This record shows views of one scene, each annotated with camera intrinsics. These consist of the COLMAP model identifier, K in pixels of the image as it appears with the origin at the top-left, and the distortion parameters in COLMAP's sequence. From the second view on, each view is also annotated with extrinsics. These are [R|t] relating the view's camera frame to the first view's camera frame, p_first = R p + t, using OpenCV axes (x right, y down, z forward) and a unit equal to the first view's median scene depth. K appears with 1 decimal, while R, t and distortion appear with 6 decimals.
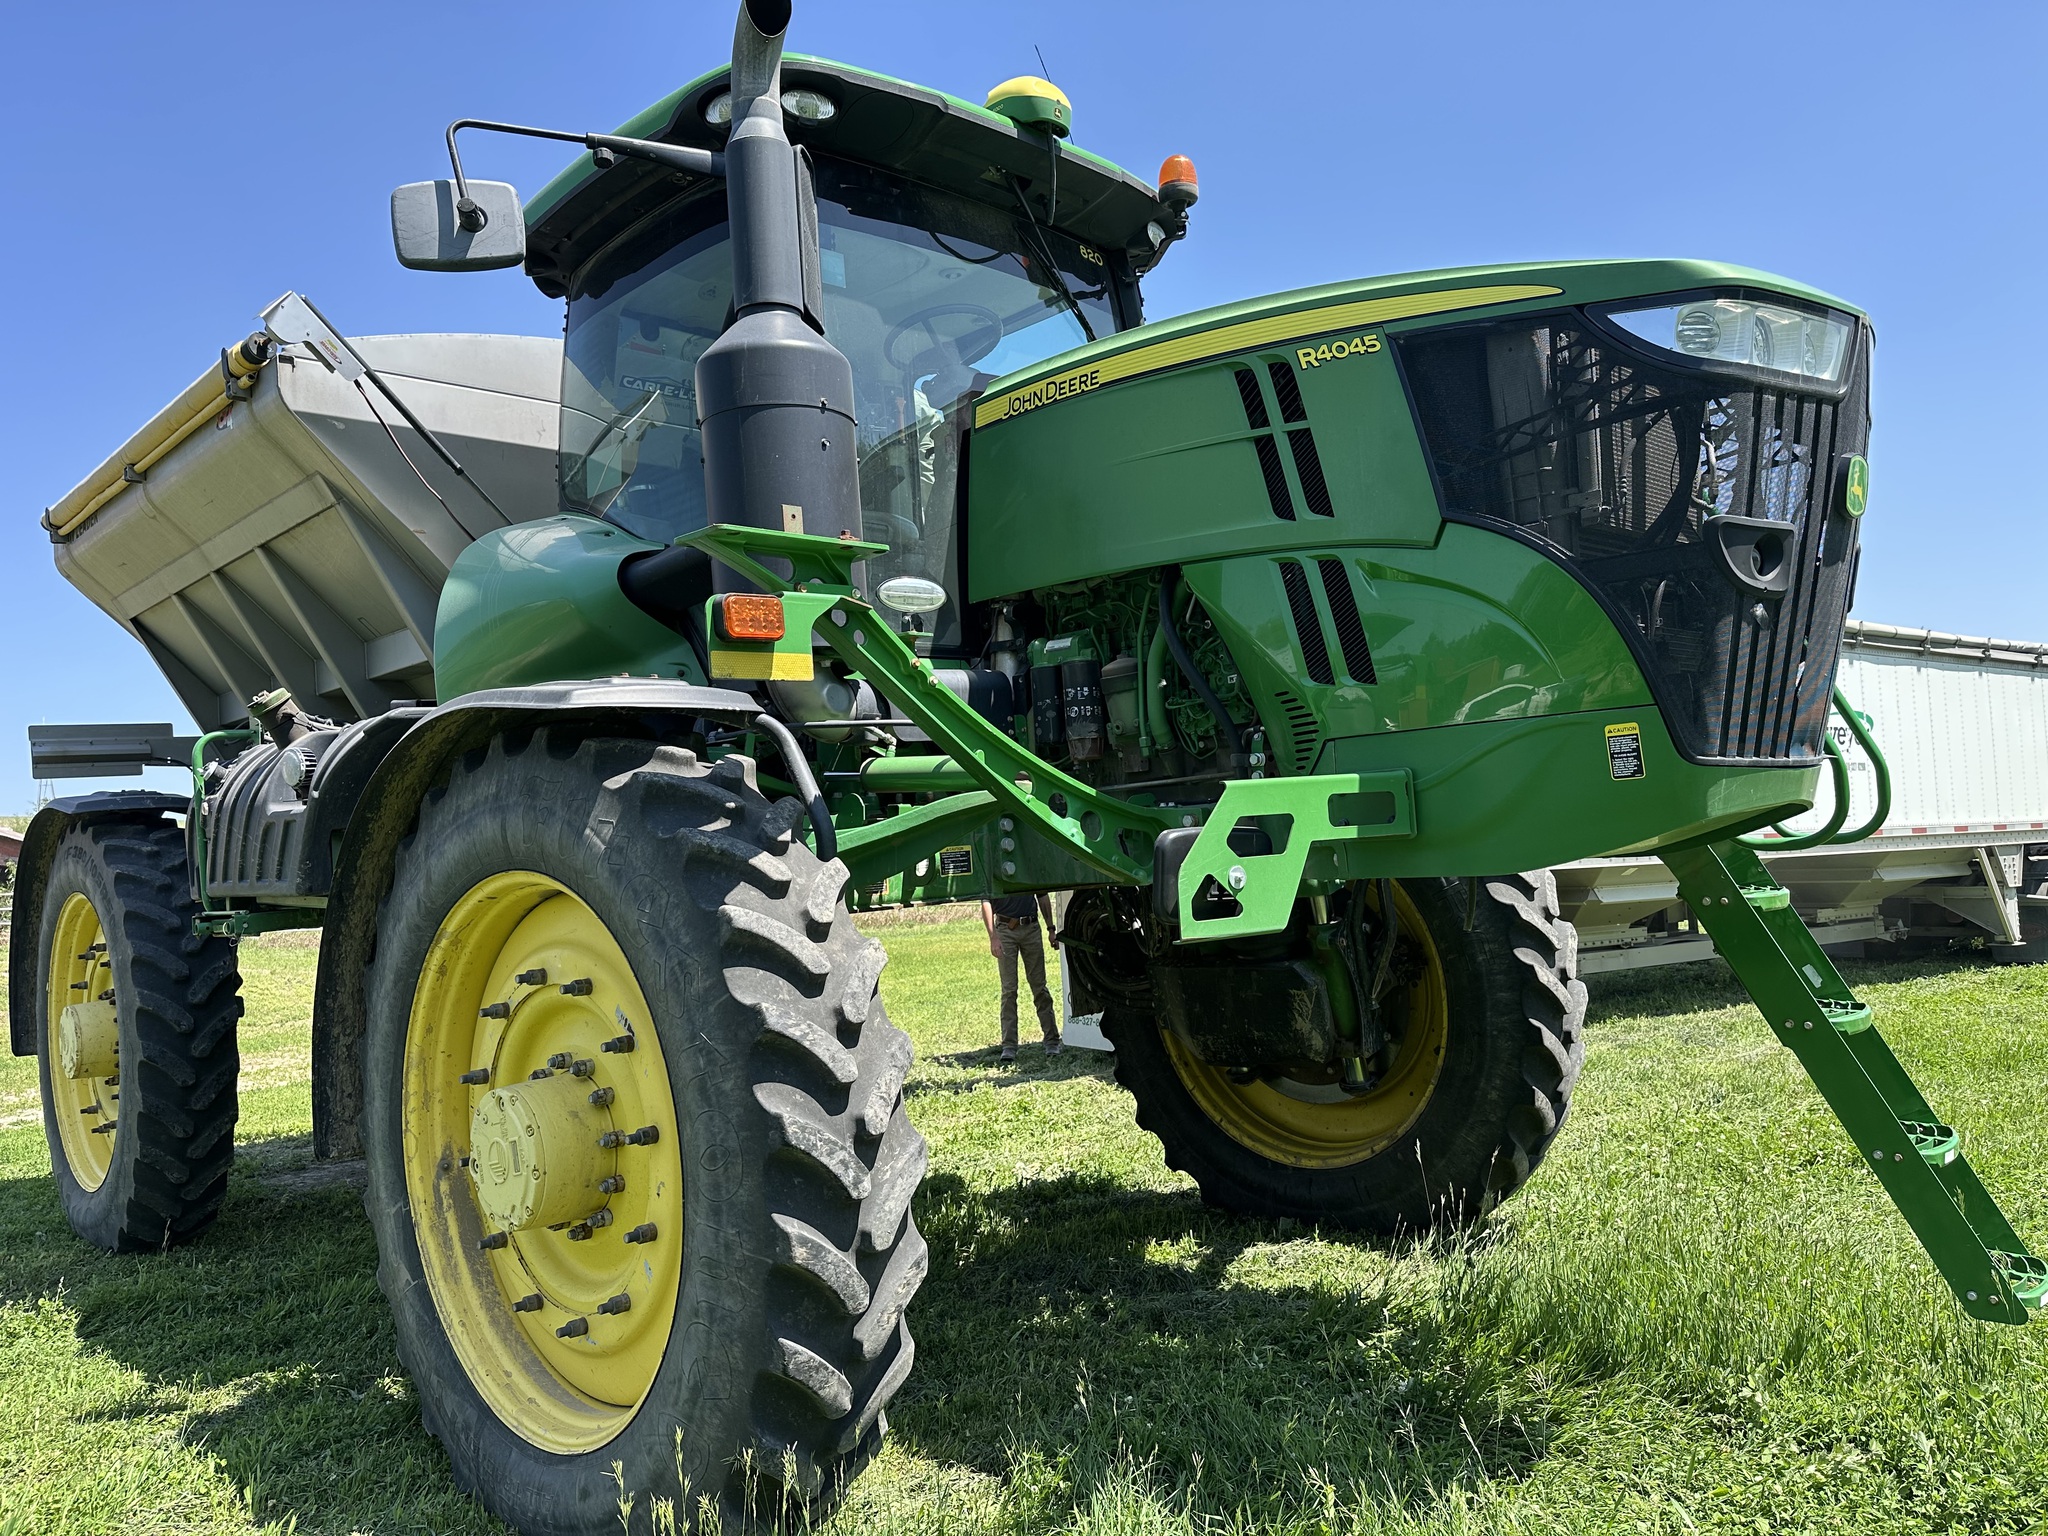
lens RADIAL K [[1492.1, 0, 1016.5], [0, 1492.1, 768.0], [0, 0, 1]] dist [0.067827, -0.102871]
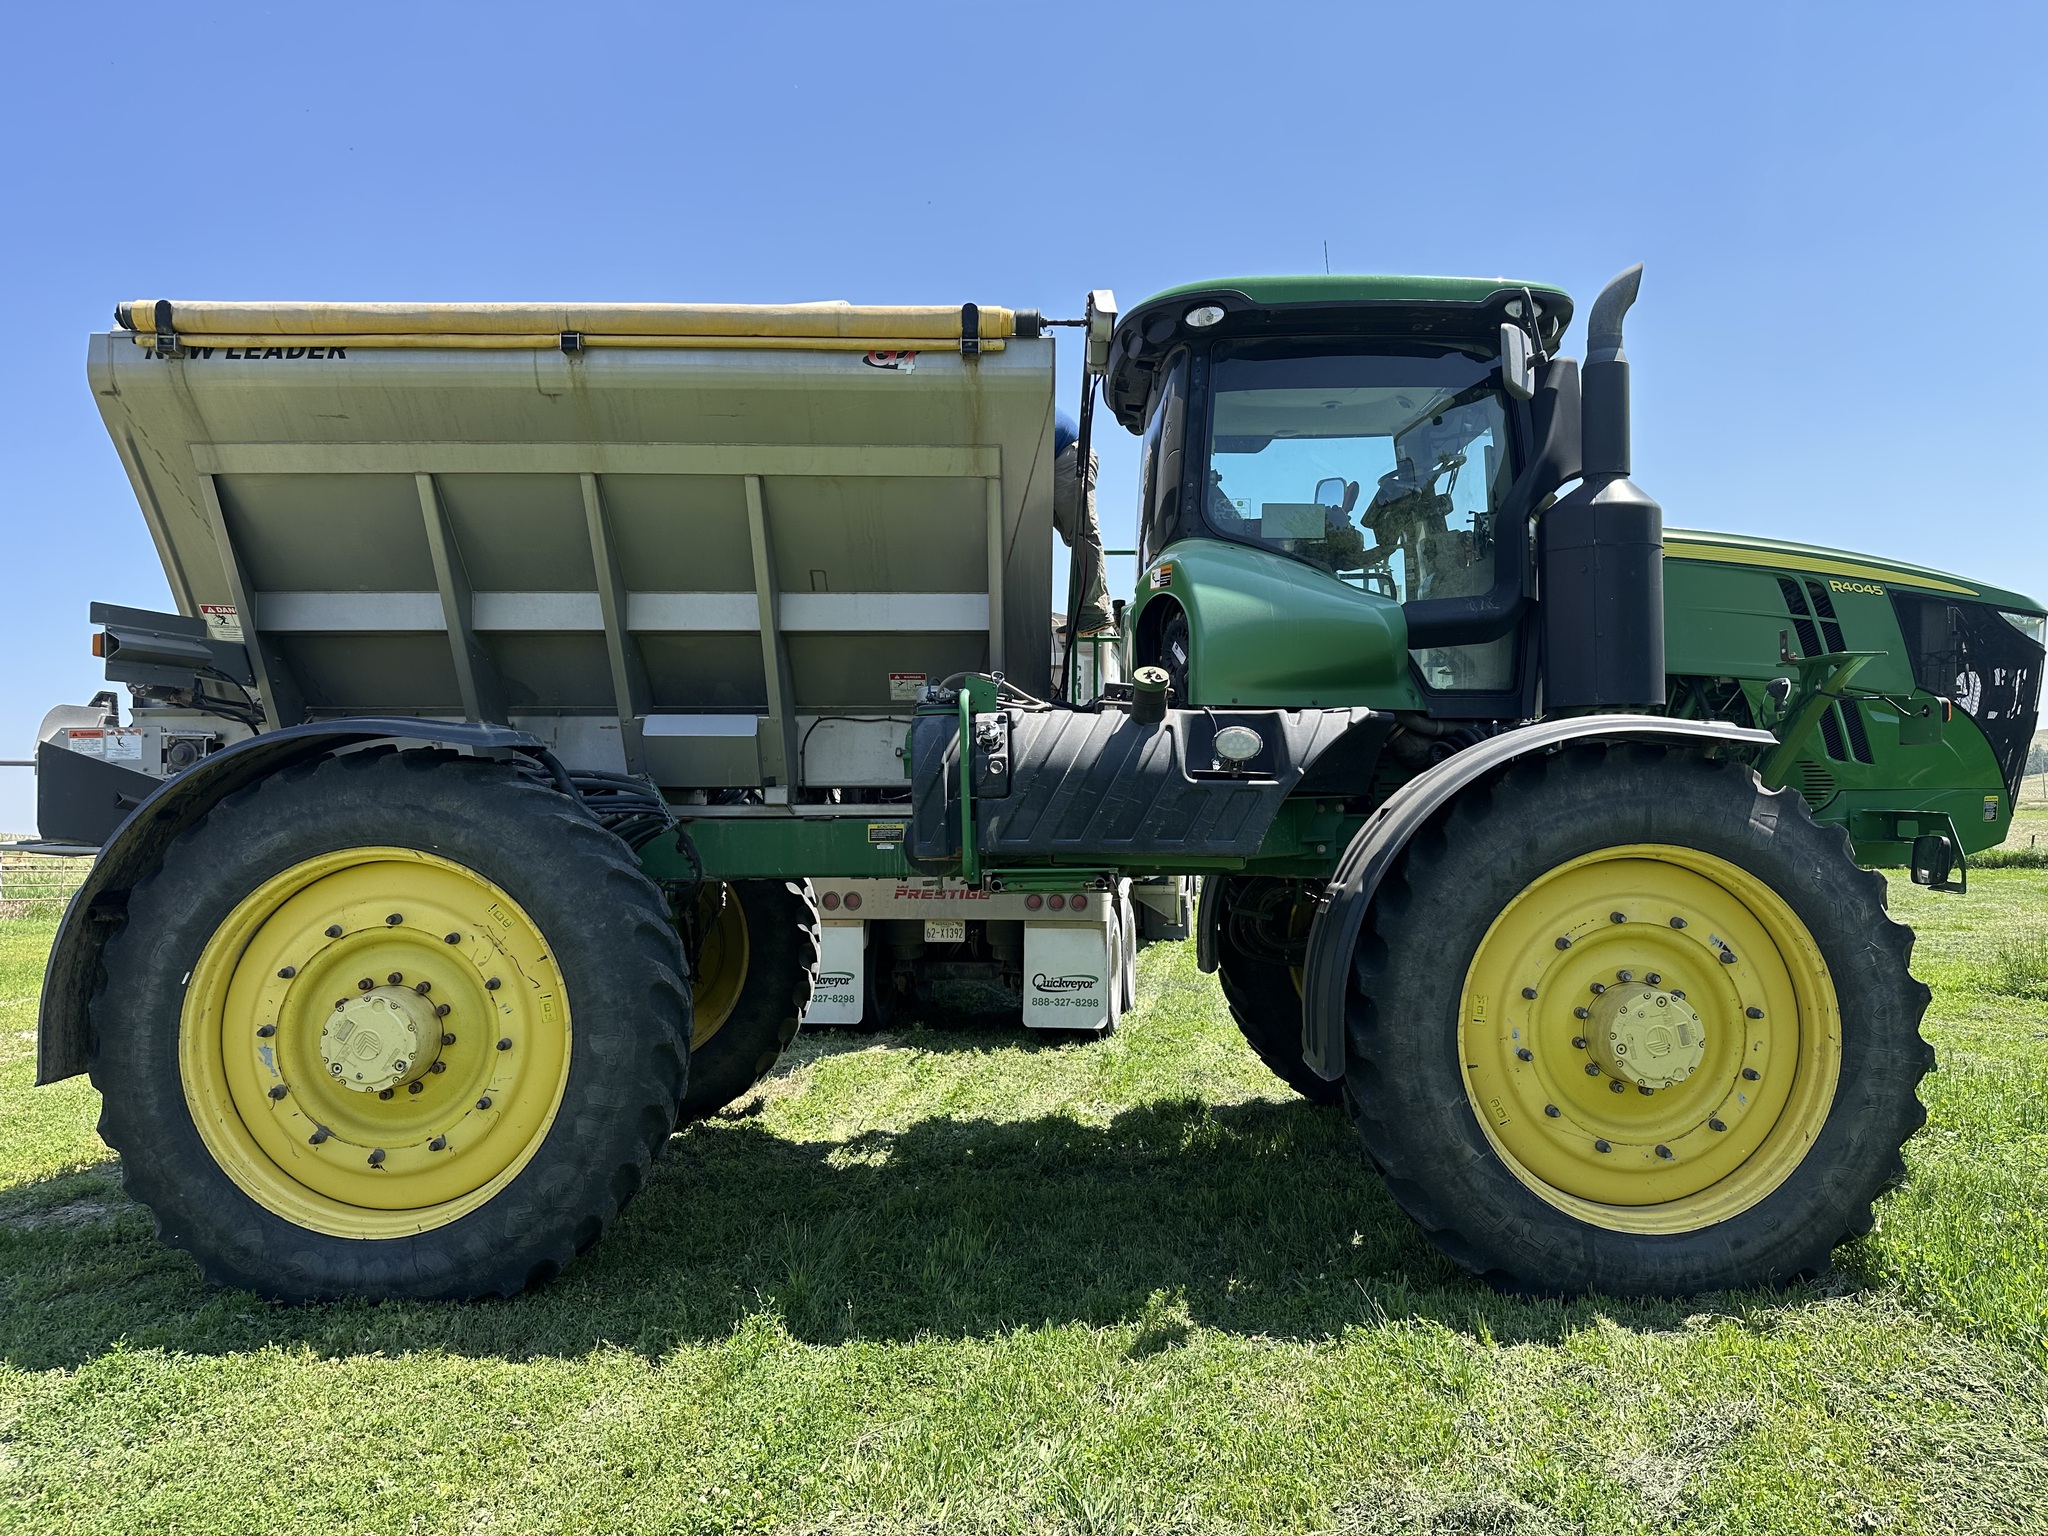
lens RADIAL K [[1521.0, 0, 1024.0], [0, 1521.0, 768.0], [0, 0, 1]] dist [0.091873, -0.118247]
pose [[0.660168, 0.073405, 0.747522, -2.036920], [-0.068526, 0.996949, -0.037379, 0.101934], [-0.747985, -0.026548, 0.663184, 0.509967]]
